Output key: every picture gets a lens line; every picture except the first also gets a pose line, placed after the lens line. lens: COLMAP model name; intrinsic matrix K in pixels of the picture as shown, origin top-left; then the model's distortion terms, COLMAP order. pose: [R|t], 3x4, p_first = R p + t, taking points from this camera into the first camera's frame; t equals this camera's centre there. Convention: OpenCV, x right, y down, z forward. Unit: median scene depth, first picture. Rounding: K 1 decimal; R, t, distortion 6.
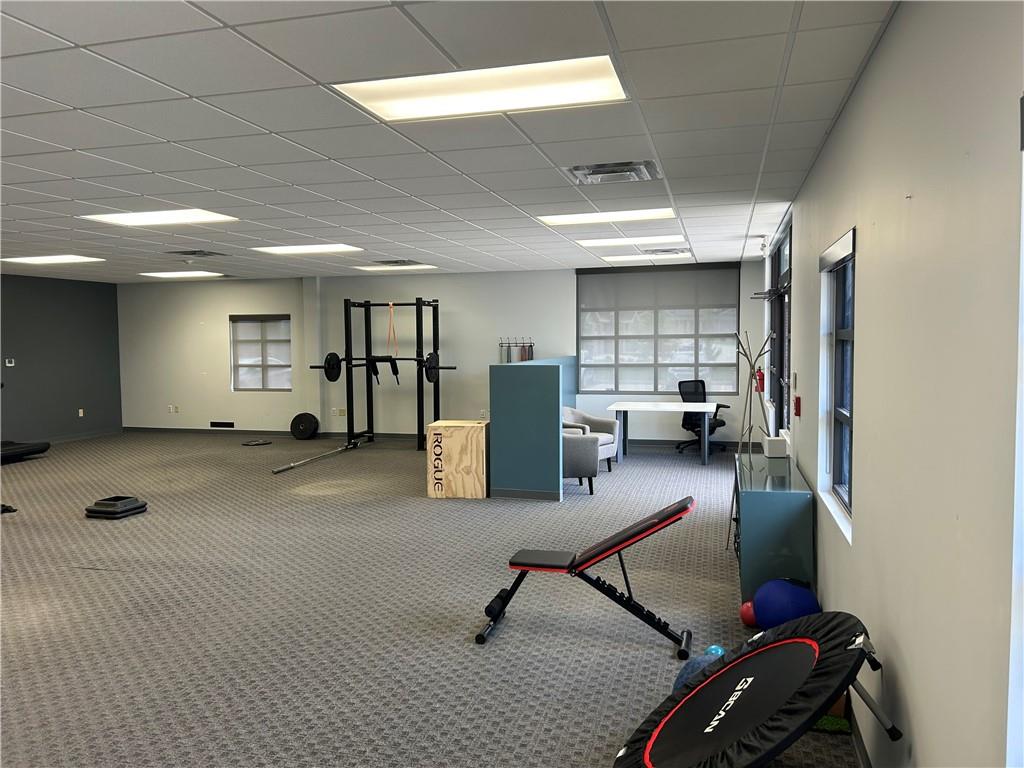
lens RADIAL K [[771.0, 0, 507.6], [0, 771.0, 380.7], [0, 0, 1]] dist [0.076595, -0.080890]
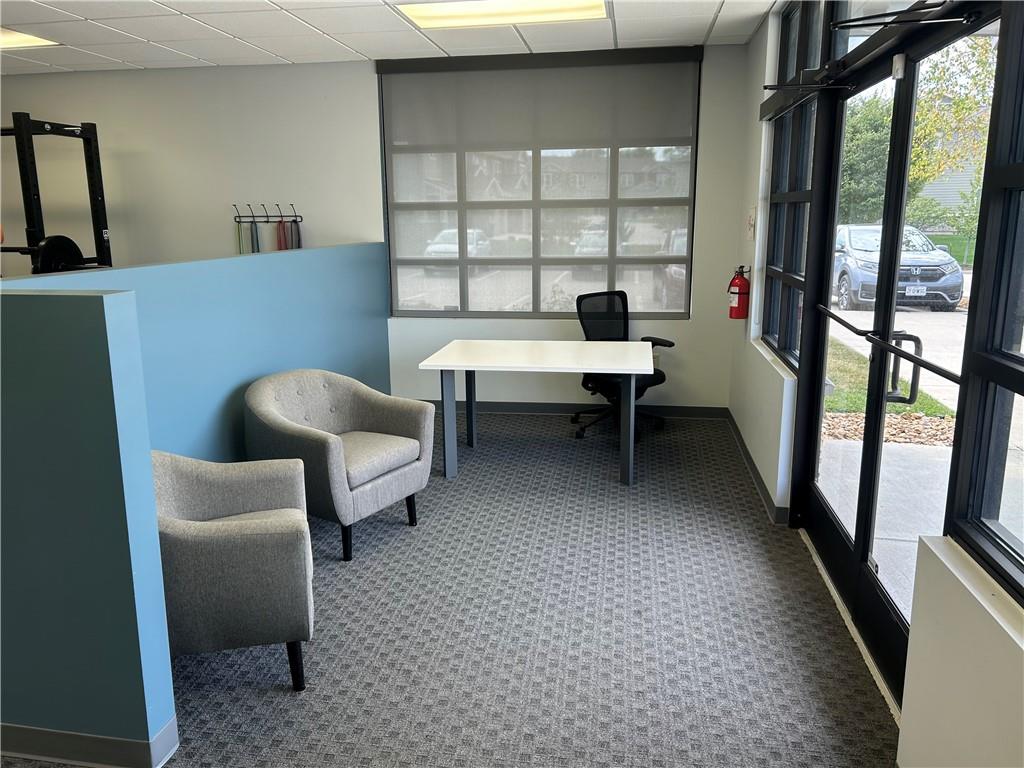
lens RADIAL K [[771.0, 0, 519.7], [0, 771.0, 396.6], [0, 0, 1]] dist [0.076595, -0.080890]
pose [[0.991826, -0.028698, 0.124331, 0.160681], [0.006548, 0.984544, 0.175014, -0.030021], [-0.127432, -0.172769, 0.976684, 0.675110]]
